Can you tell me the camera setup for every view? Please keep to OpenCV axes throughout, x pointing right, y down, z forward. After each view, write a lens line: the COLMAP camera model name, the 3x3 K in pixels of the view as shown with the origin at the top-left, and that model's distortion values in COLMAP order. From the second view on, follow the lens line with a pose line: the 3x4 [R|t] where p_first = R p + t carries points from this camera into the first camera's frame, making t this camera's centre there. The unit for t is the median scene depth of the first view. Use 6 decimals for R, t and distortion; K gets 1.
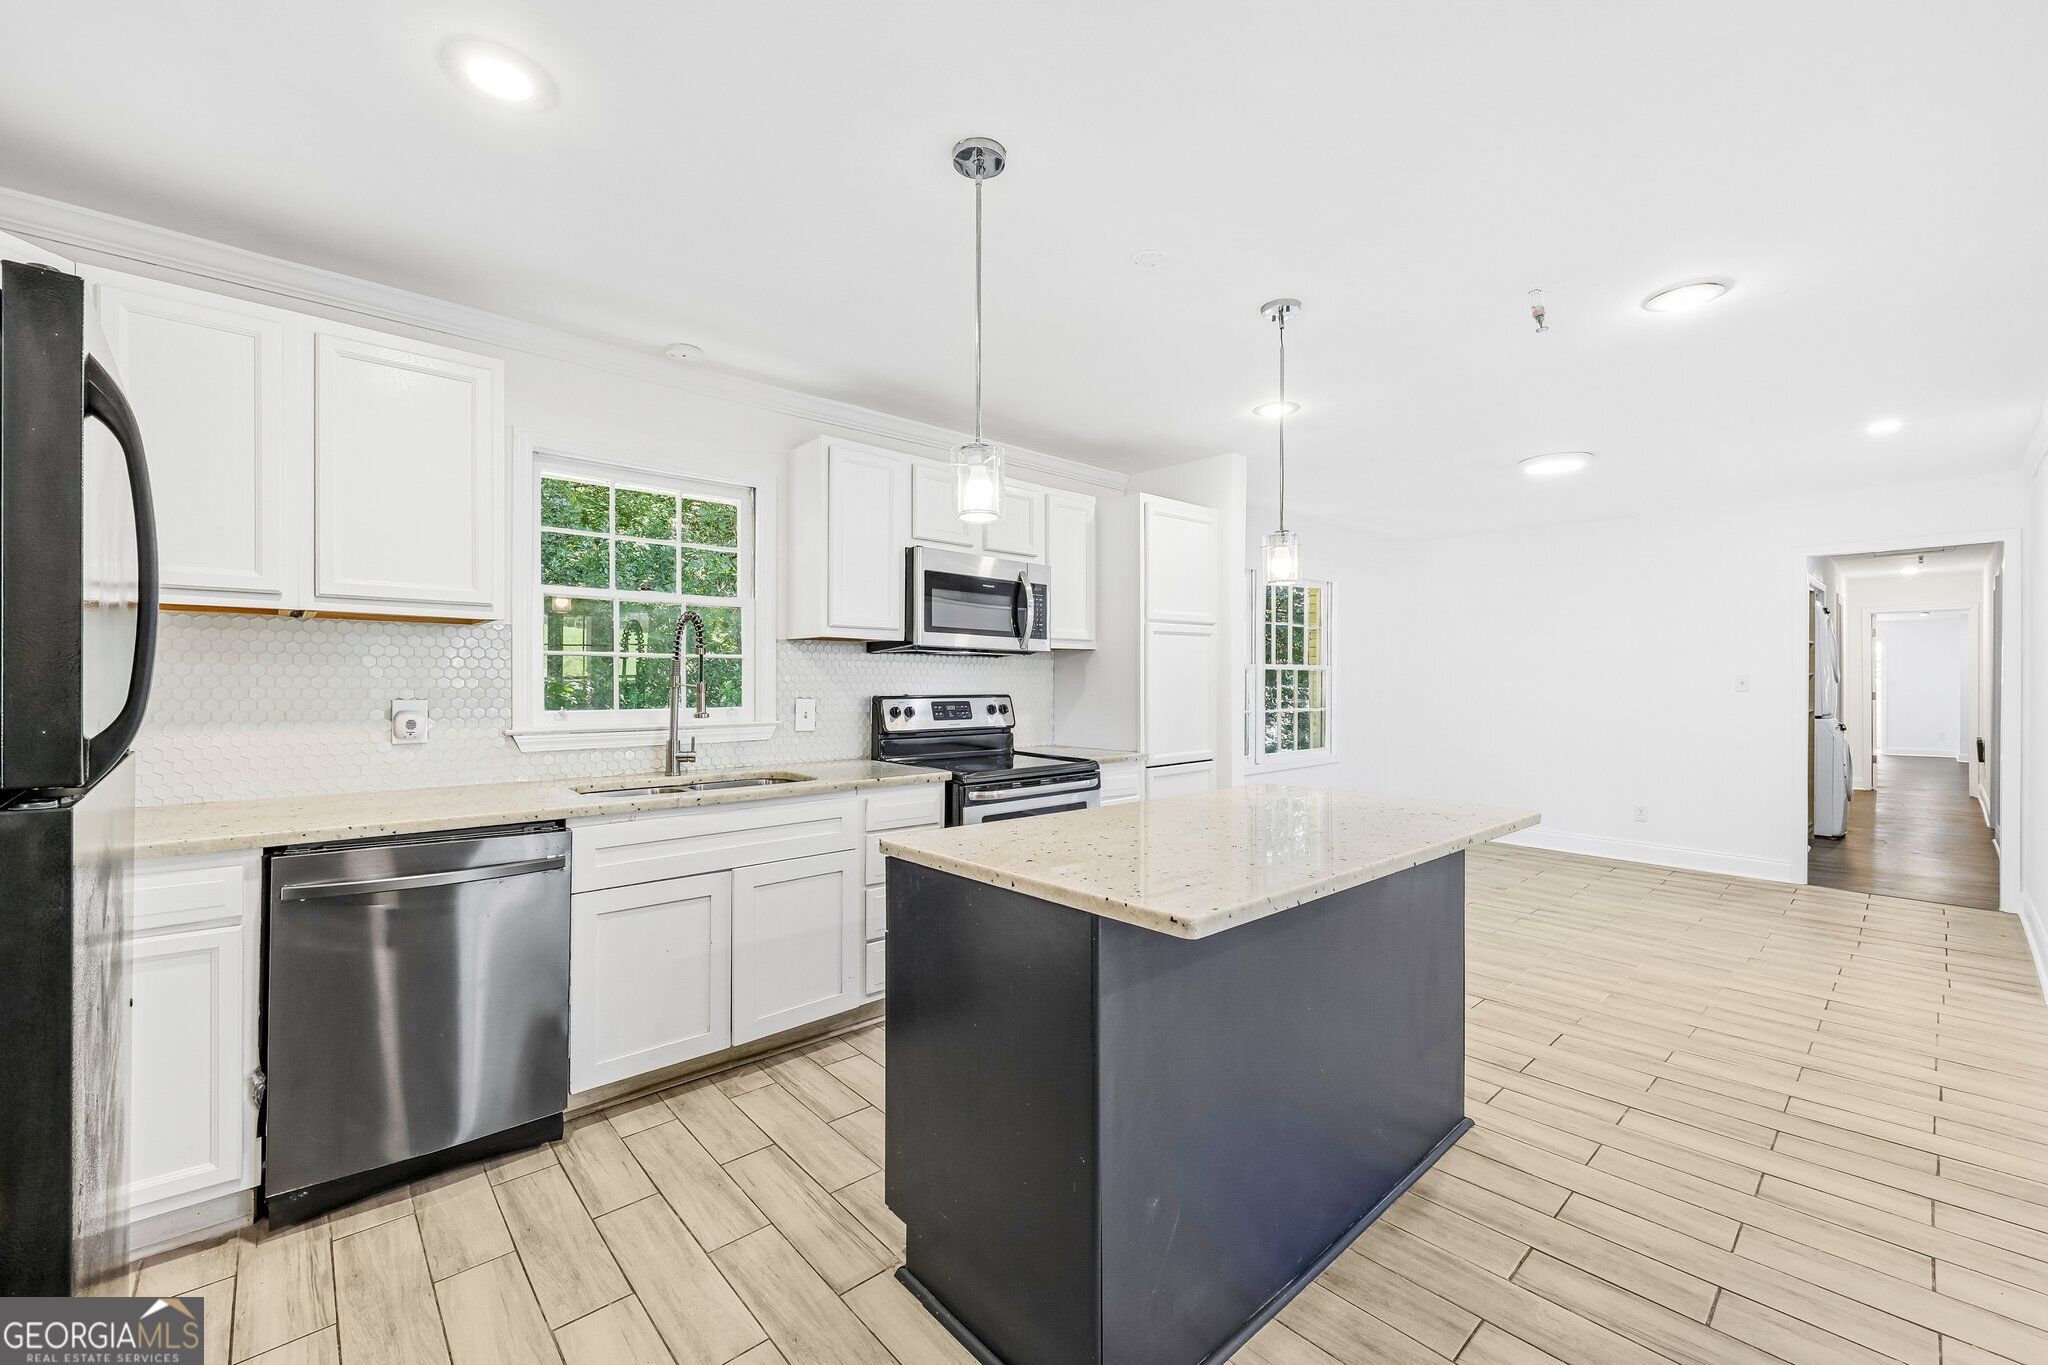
lens RADIAL K [[822.9, 0, 1022.5], [0, 822.9, 688.0], [0, 0, 1]] dist [-0.000424, -0.000070]
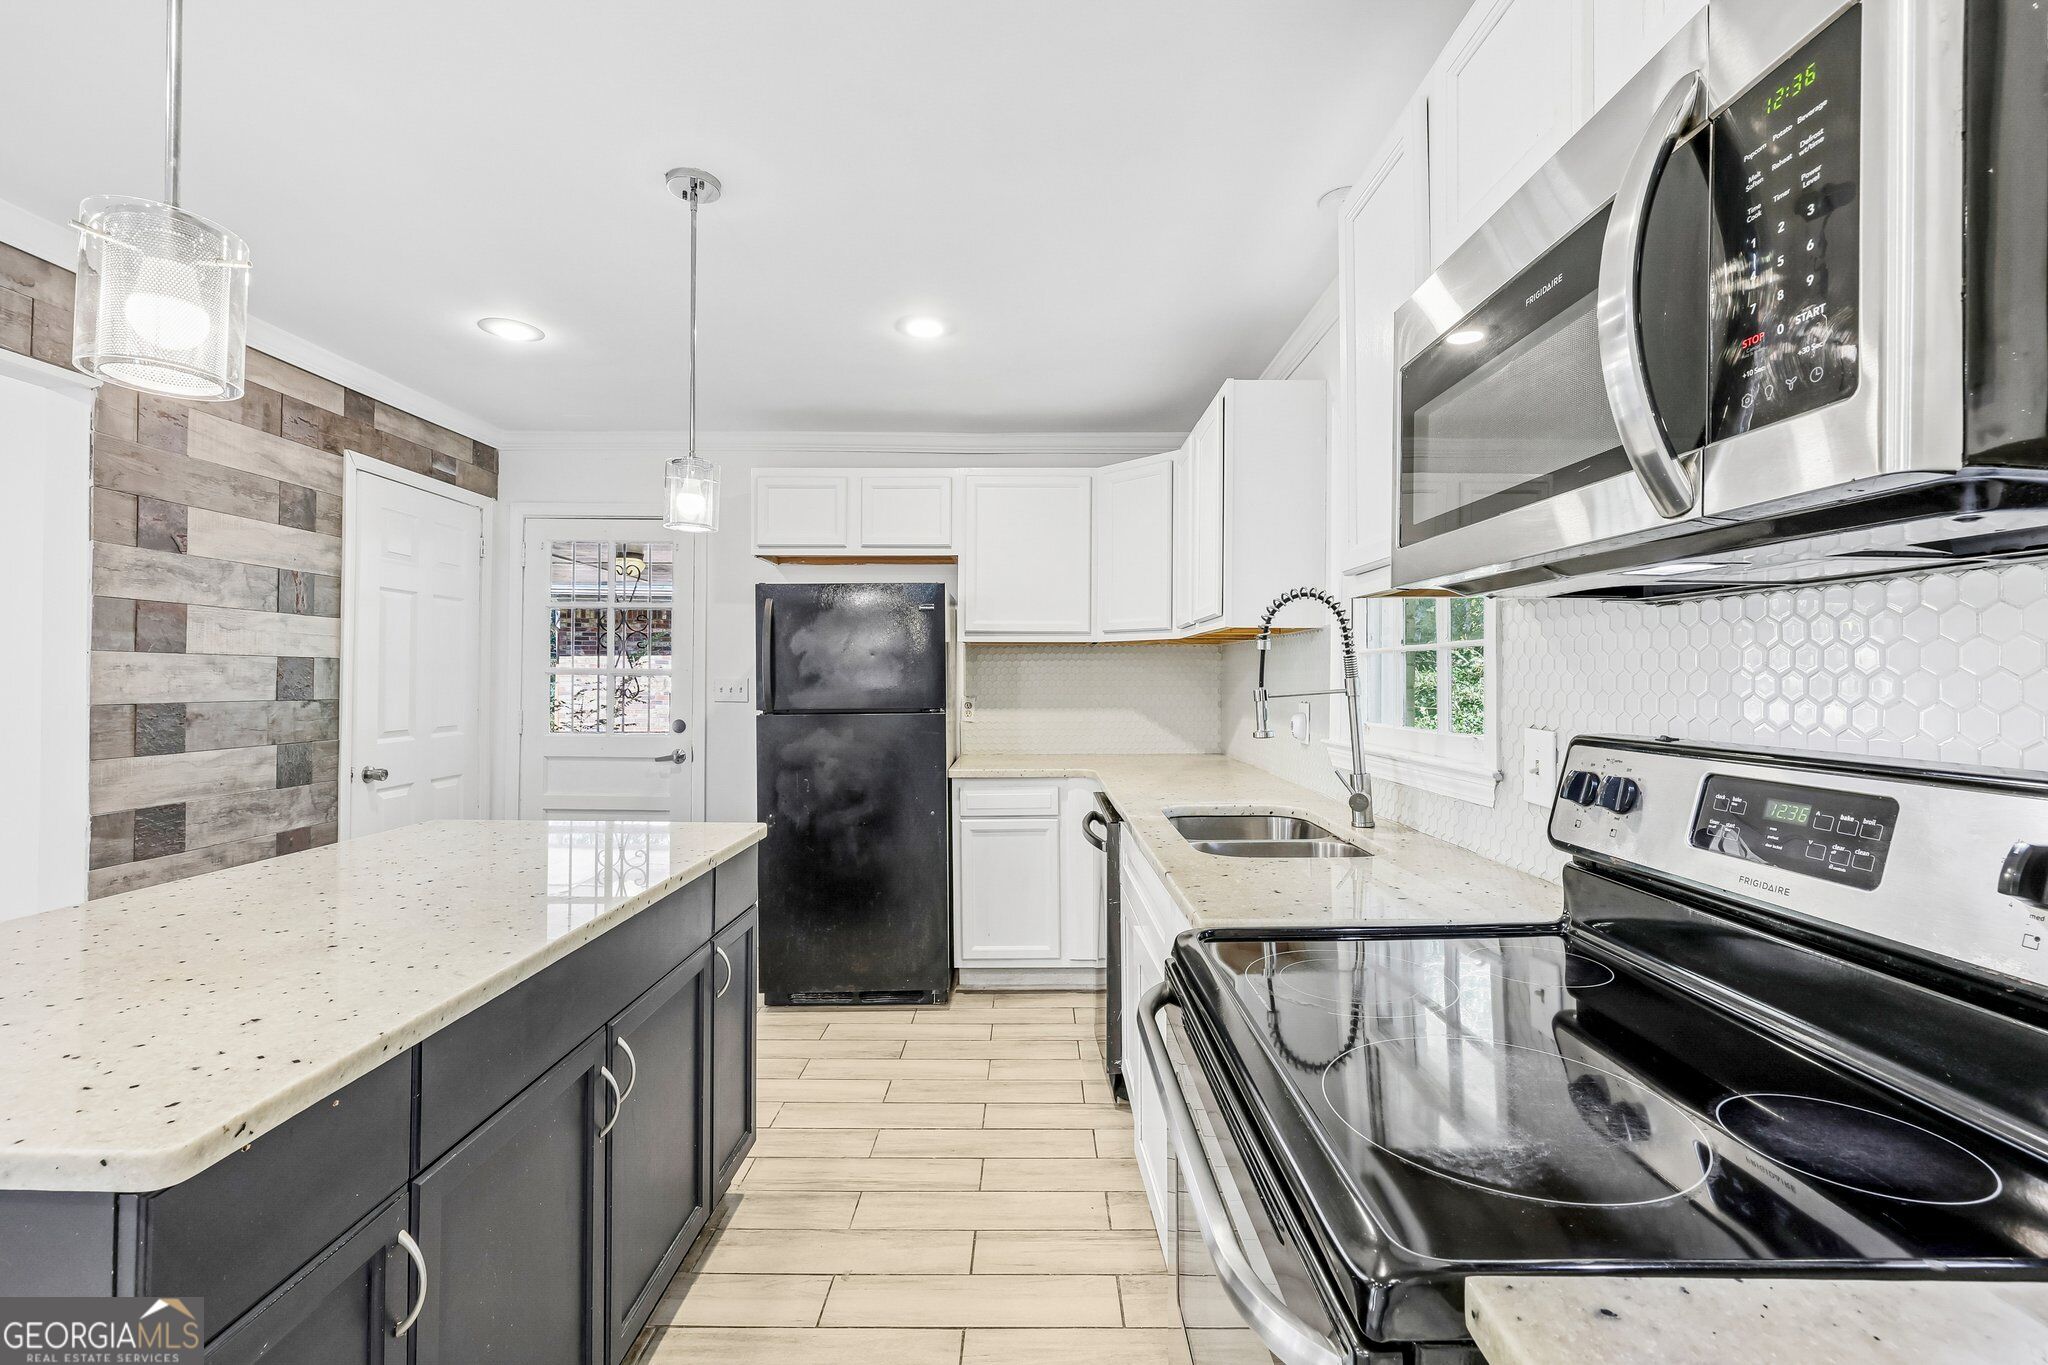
lens RADIAL K [[881.3, 0, 1021.8], [0, 881.3, 676.9], [0, 0, 1]] dist [-0.001029, -0.000128]
pose [[-0.682848, -0.002237, -0.730557, 0.256784], [-0.001931, 0.999997, -0.001257, -0.013692], [0.730558, 0.000553, -0.682850, 1.127904]]
